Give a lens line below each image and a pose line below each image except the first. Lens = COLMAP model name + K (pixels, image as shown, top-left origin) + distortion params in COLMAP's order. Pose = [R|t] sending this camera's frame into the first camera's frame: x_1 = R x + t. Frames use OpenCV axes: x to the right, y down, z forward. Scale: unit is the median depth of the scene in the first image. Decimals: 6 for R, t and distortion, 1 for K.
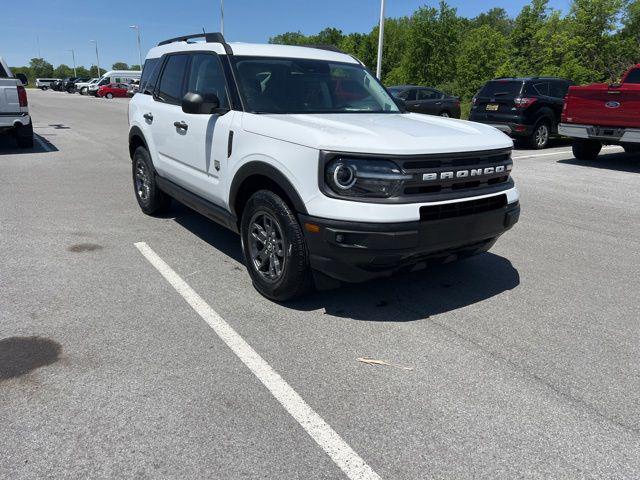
lens RADIAL K [[479.2, 0, 325.6], [0, 479.2, 244.3], [0, 0, 1]] dist [0.051046, -0.054361]
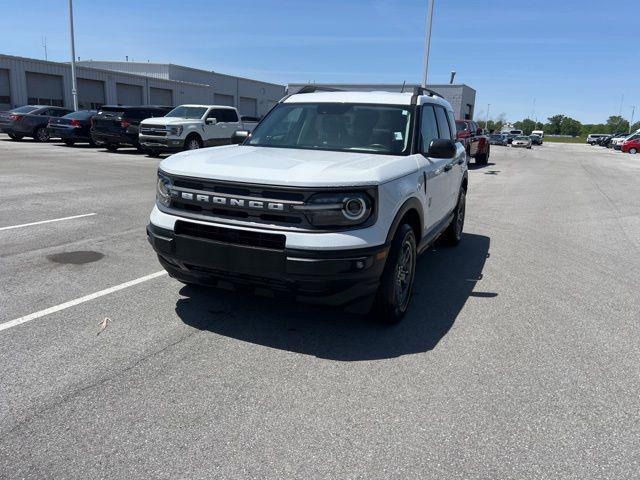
lens RADIAL K [[479.2, 0, 328.2], [0, 479.2, 237.9], [0, 0, 1]] dist [0.051046, -0.054361]
pose [[0.513515, 0.183126, -0.838312, 1.000632], [-0.282354, 0.958618, 0.036448, -0.133237], [0.810295, 0.217985, 0.543971, 0.491925]]
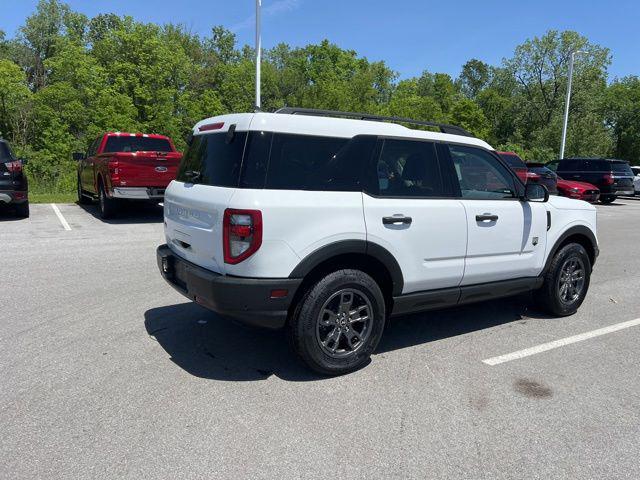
lens RADIAL K [[479.2, 0, 324.3], [0, 479.2, 241.7], [0, 0, 1]] dist [0.051046, -0.054361]
pose [[0.042939, -0.181180, 0.982512, -1.390116], [0.275052, 0.947560, 0.162714, -0.487746], [-0.960470, 0.263255, 0.090521, 1.345208]]
